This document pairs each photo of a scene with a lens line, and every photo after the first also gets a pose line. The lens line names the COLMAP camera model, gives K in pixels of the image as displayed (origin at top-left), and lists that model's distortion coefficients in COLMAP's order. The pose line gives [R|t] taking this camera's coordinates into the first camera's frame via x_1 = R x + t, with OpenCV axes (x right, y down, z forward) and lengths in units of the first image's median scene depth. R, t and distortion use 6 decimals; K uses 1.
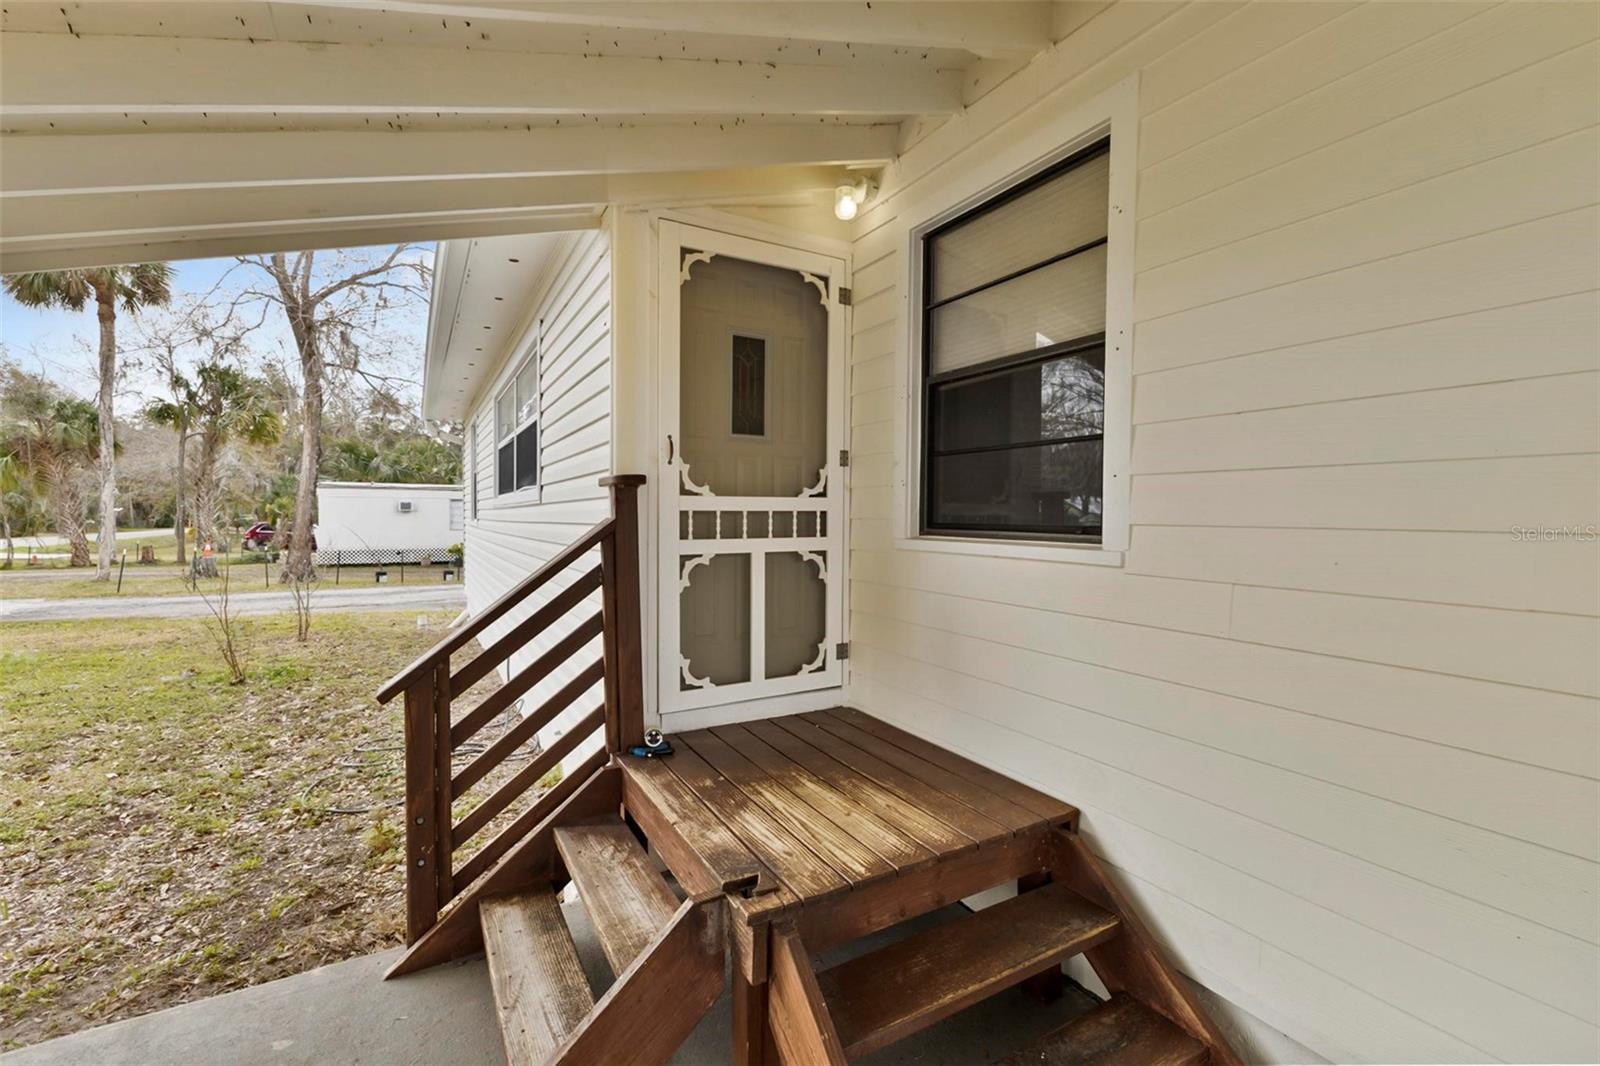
lens RADIAL K [[684.9, 0, 796.4], [0, 684.9, 522.9], [0, 0, 1]] dist [0.001991, -0.001416]
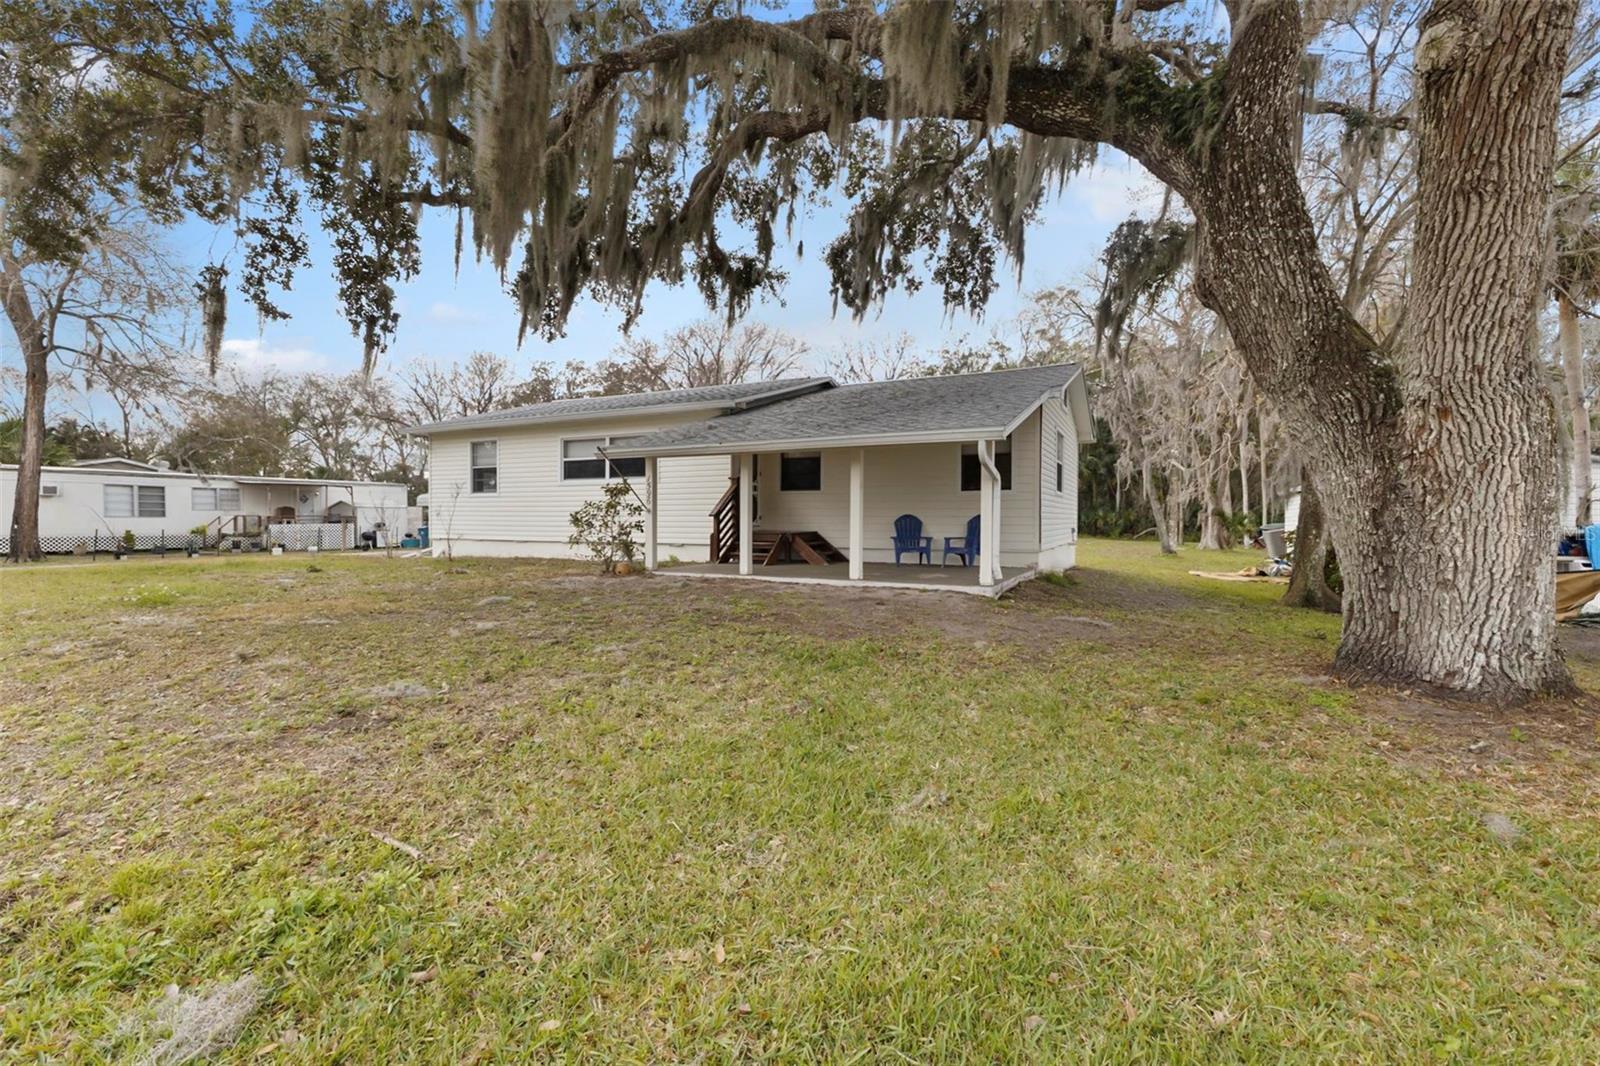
lens RADIAL K [[696.4, 0, 802.2], [0, 696.4, 514.9], [0, 0, 1]] dist [0.028896, 0.000197]
pose [[0.834351, 0.005650, 0.551205, -2.416071], [0.004848, 0.999834, -0.017587, 0.278210], [-0.551212, 0.017346, 0.834185, -3.196679]]
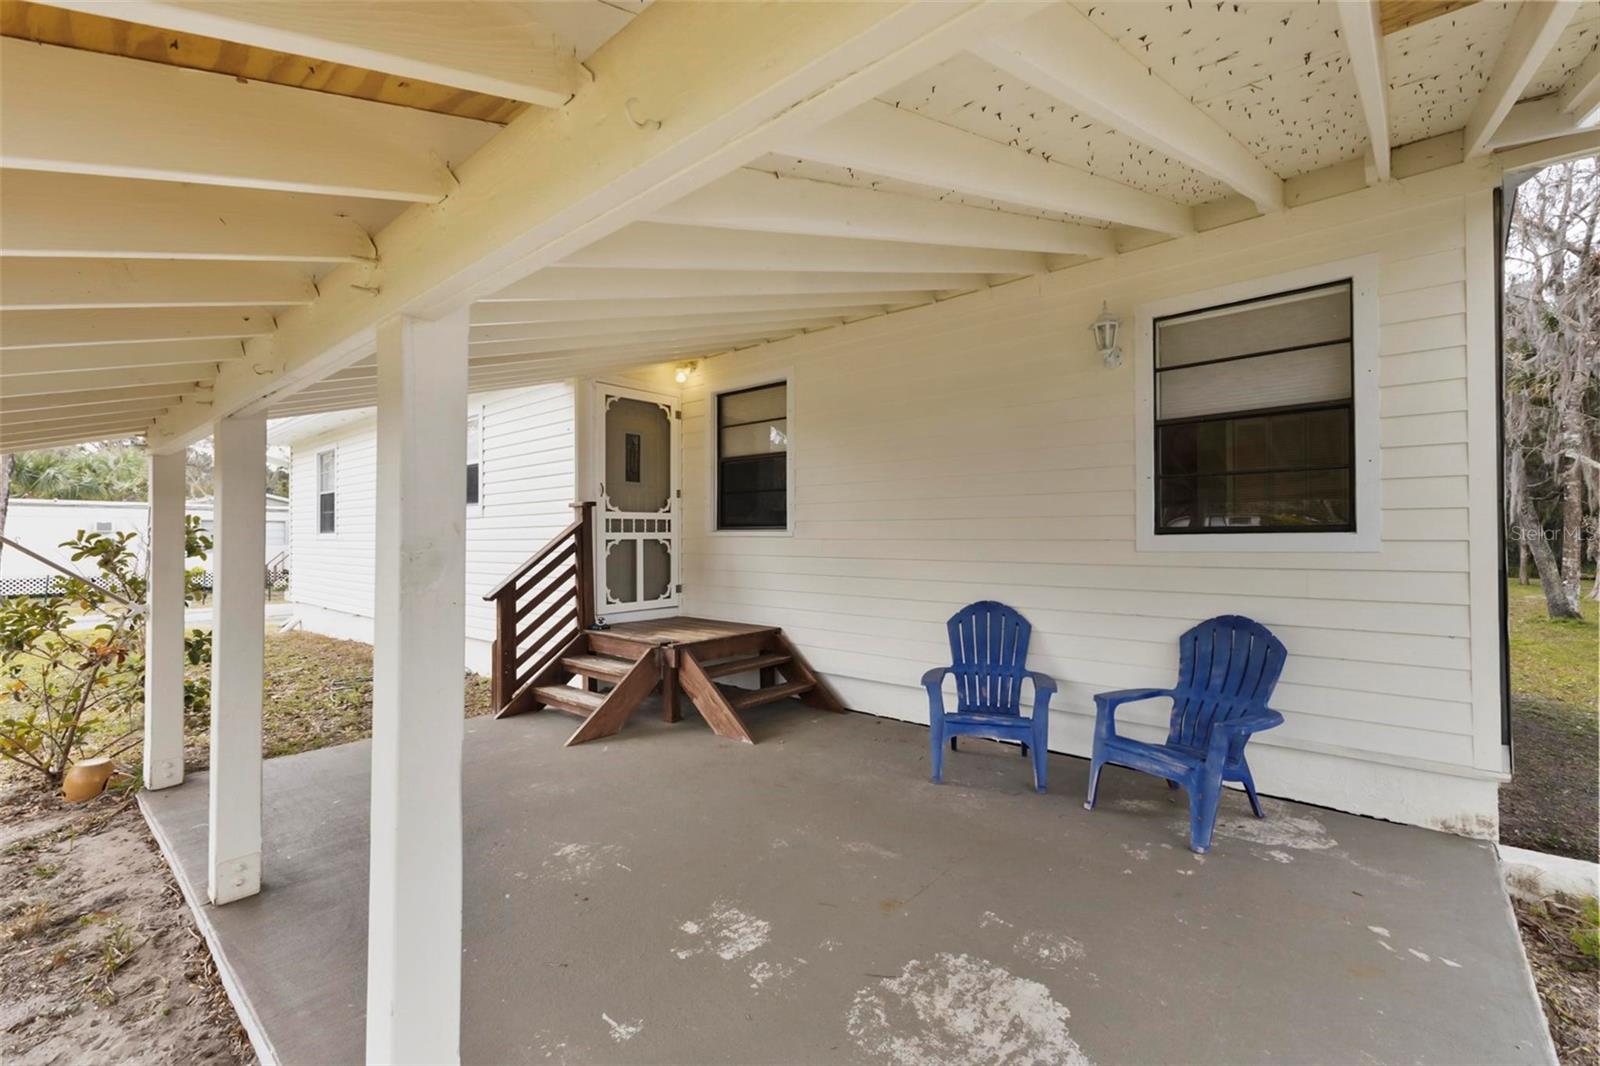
lens RADIAL K [[690.5, 0, 800.0], [0, 690.5, 533.0], [0, 0, 1]] dist [0.006245, -0.000458]
pose [[0.940754, -0.007392, 0.339010, -0.318508], [0.012984, 0.999814, -0.014232, 0.062500], [-0.338842, 0.017790, 0.940675, -1.168727]]
